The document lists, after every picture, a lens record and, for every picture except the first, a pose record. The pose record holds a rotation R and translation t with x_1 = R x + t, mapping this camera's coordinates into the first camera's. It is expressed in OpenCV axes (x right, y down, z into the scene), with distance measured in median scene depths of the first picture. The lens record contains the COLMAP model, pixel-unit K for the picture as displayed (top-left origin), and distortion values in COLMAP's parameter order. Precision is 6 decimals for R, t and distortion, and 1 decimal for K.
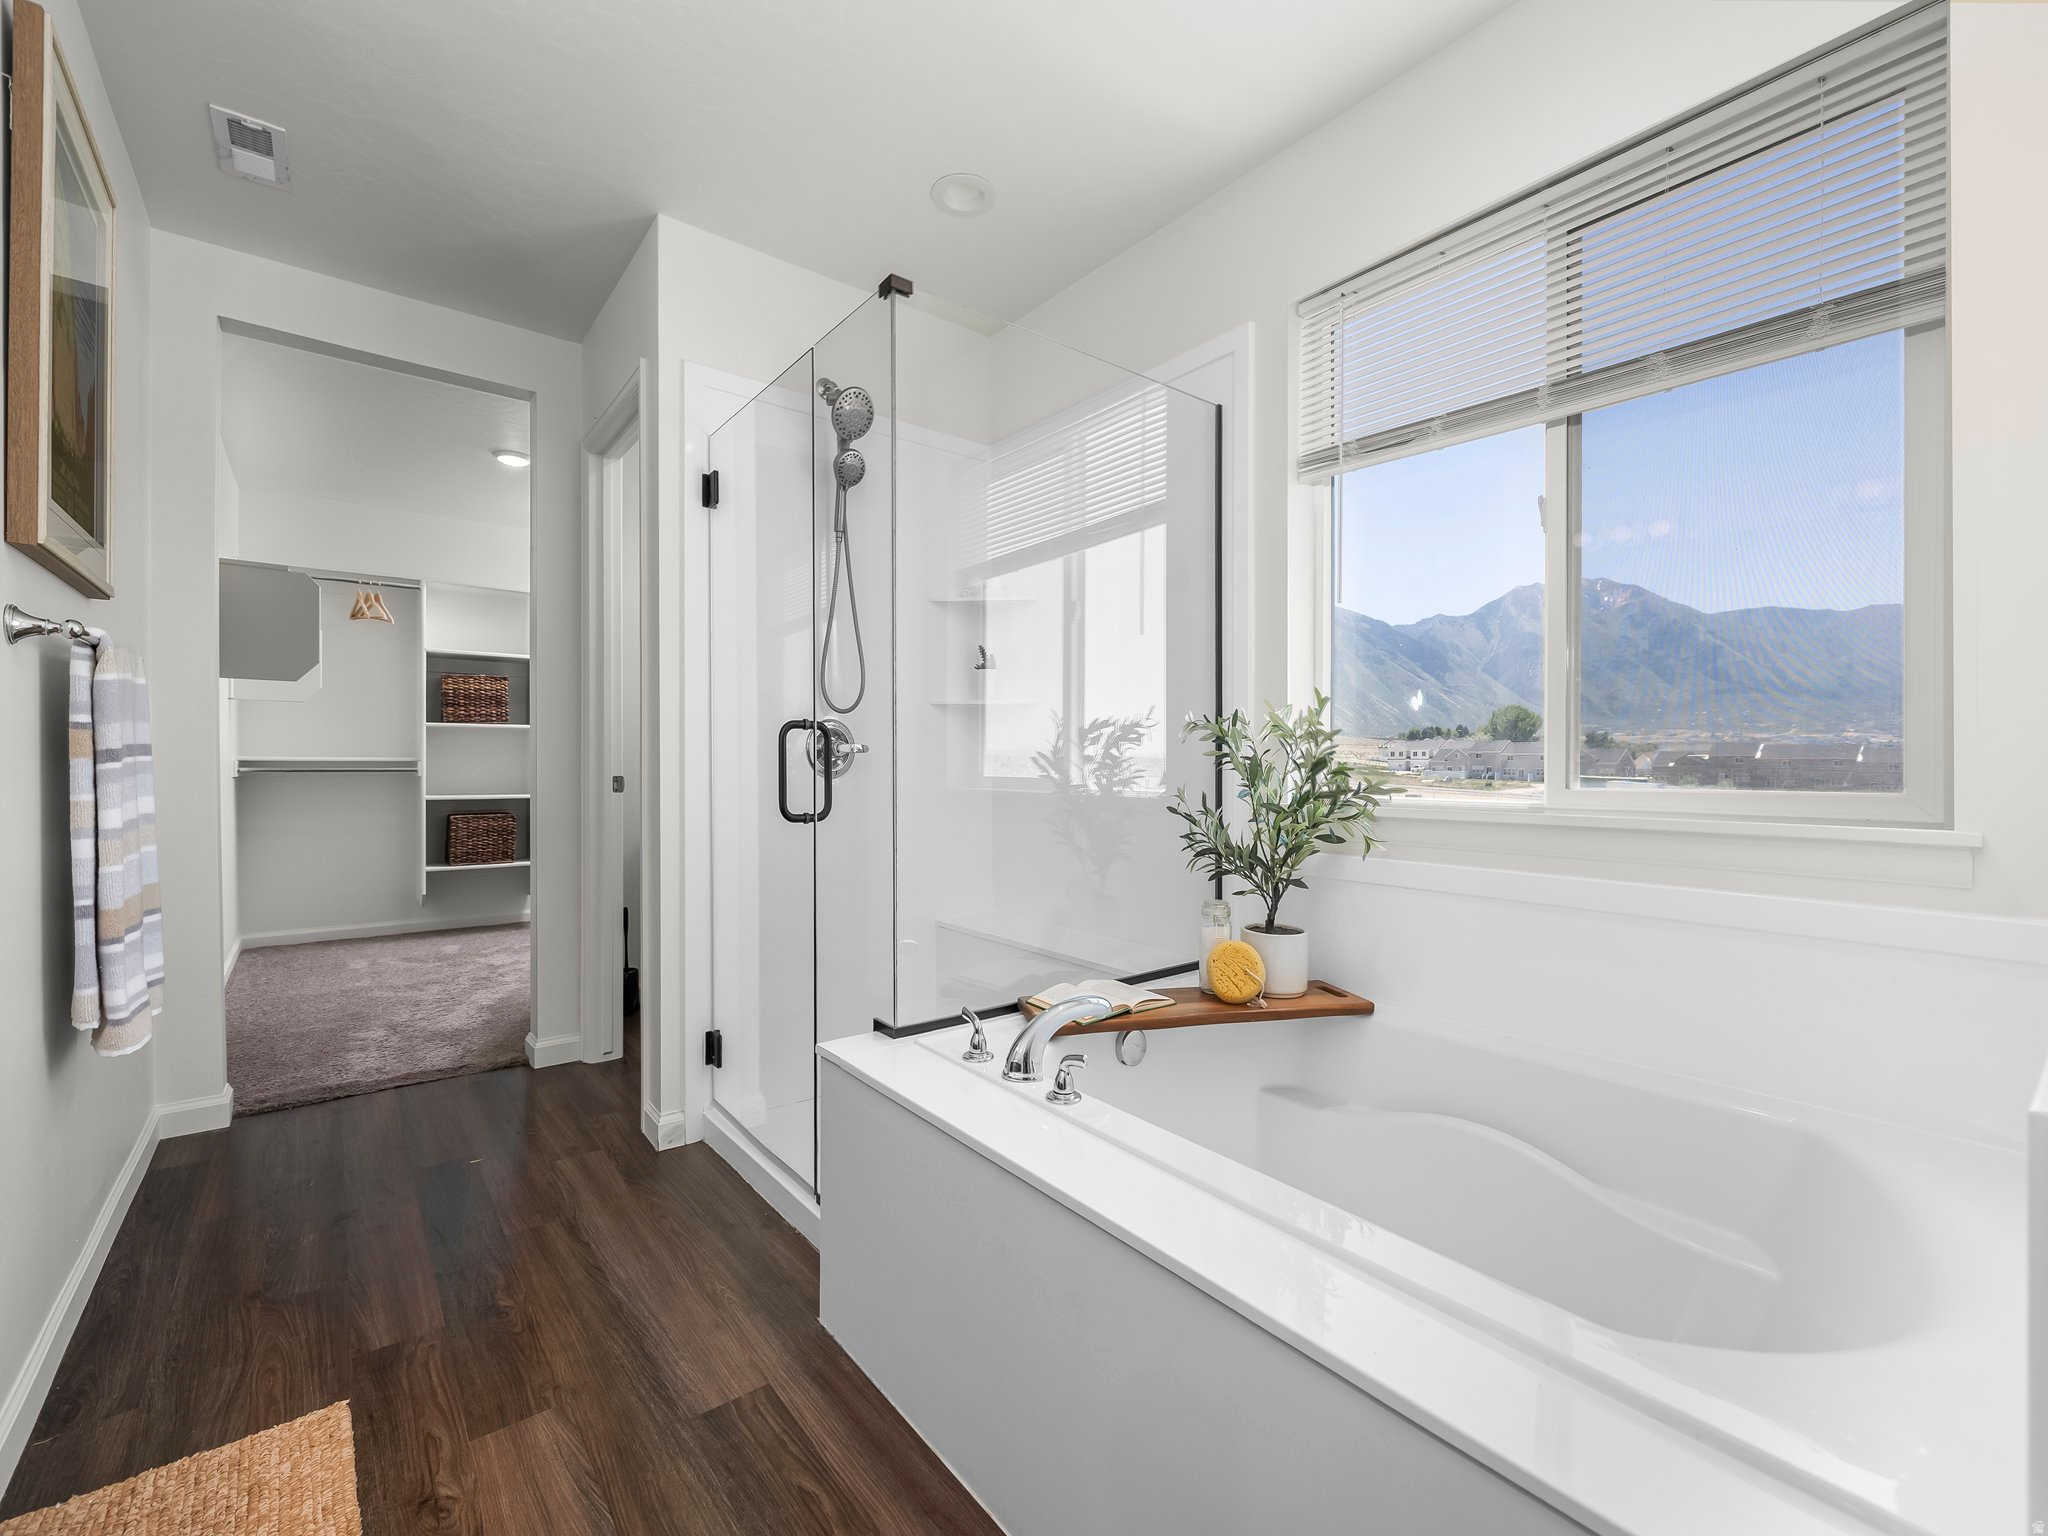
lens RADIAL K [[869.6, 0, 1012.8], [0, 869.6, 764.5], [0, 0, 1]] dist [0.000372, -0.000205]
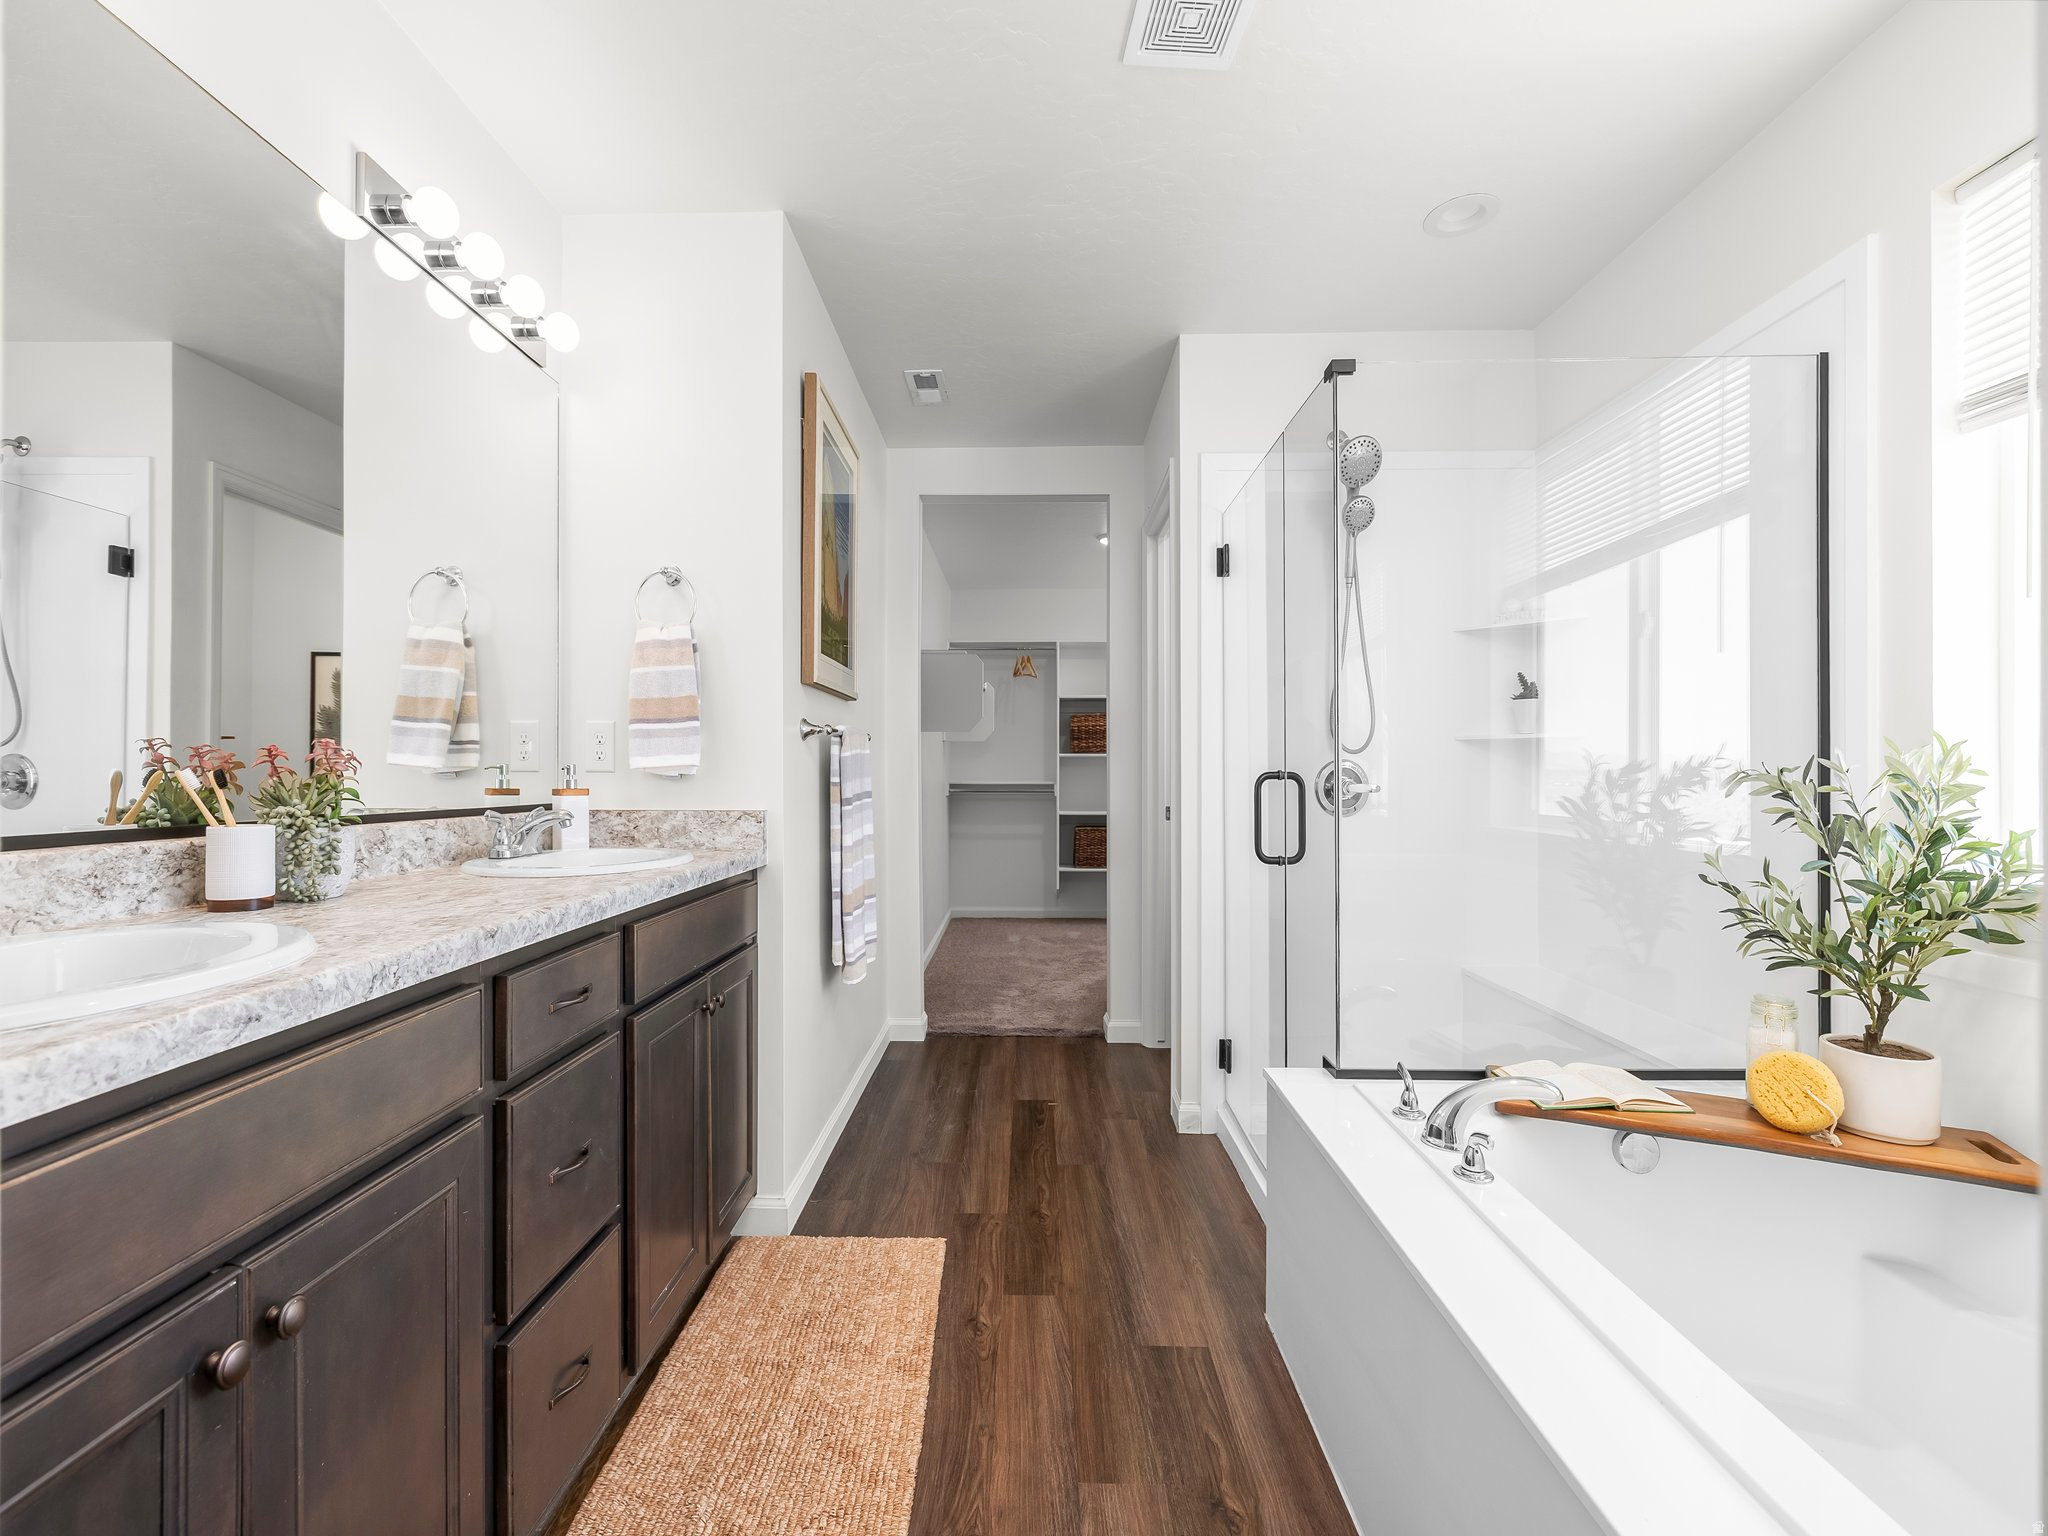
lens RADIAL K [[869.6, 0, 1013.2], [0, 869.6, 766.6], [0, 0, 1]] dist [0.000372, -0.000205]
pose [[0.771743, -0.006221, -0.635904, 0.196534], [0.001400, 0.999966, -0.008084, -0.047568], [0.635933, 0.005349, 0.771726, -0.059032]]
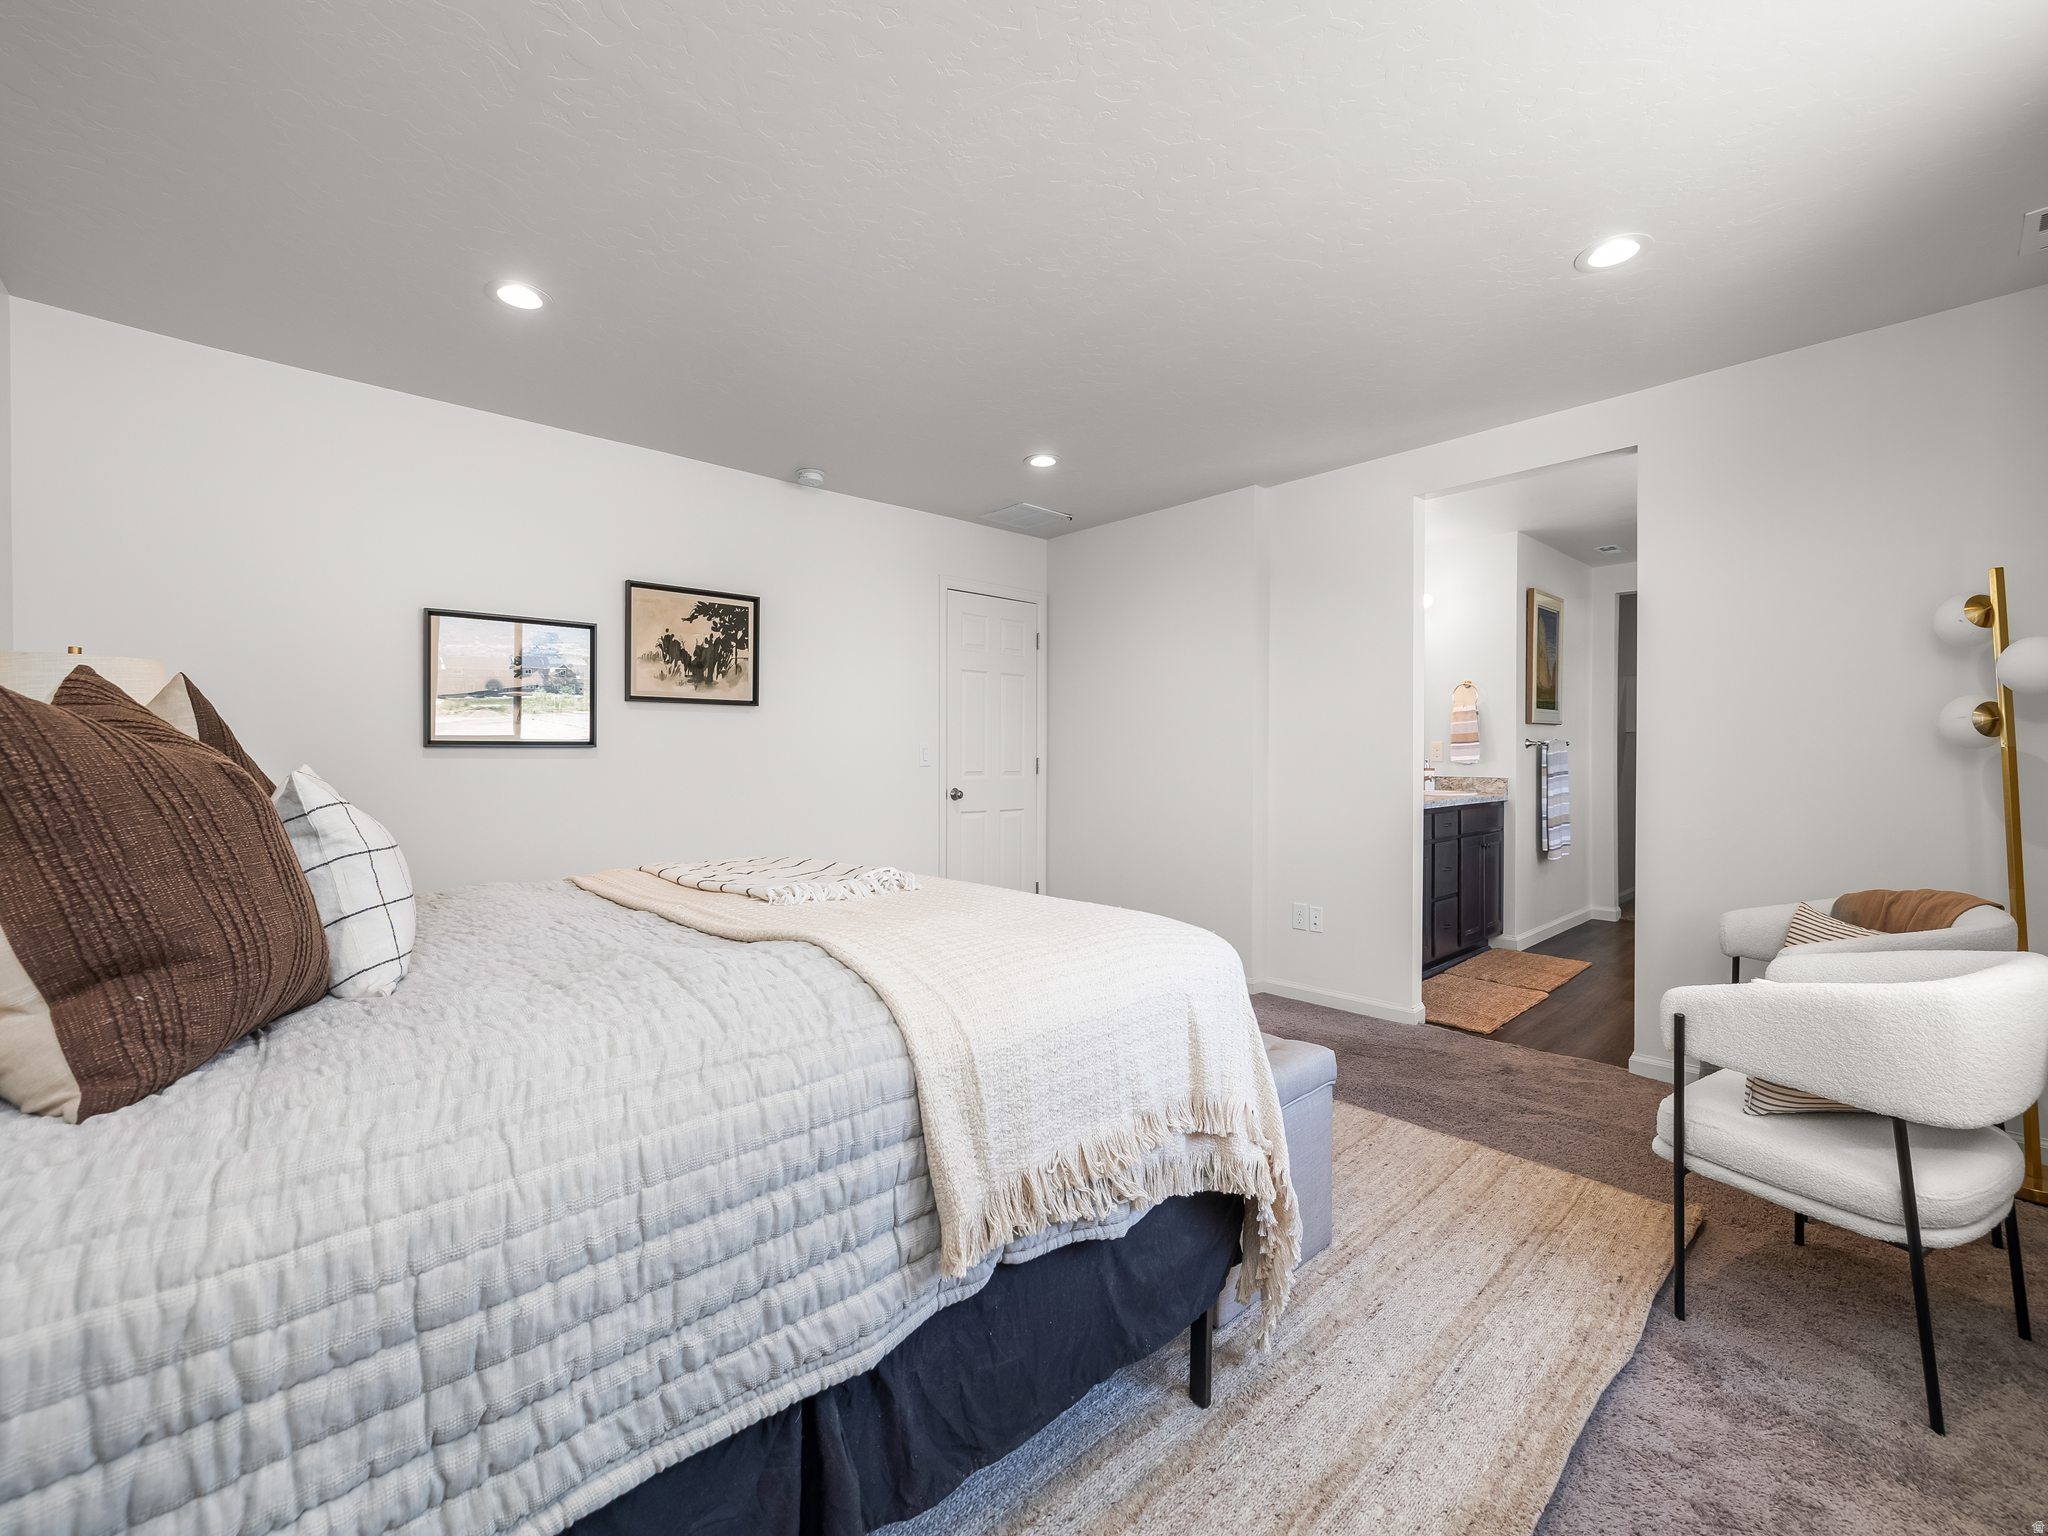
lens RADIAL K [[869.6, 0, 1015.7], [0, 869.6, 763.5], [0, 0, 1]] dist [0.000372, -0.000205]
pose [[0.069808, 0.005239, -0.997547, 1.794398], [-0.001642, 0.999985, 0.005137, -0.056598], [0.997559, 0.001280, 0.069816, -1.090753]]
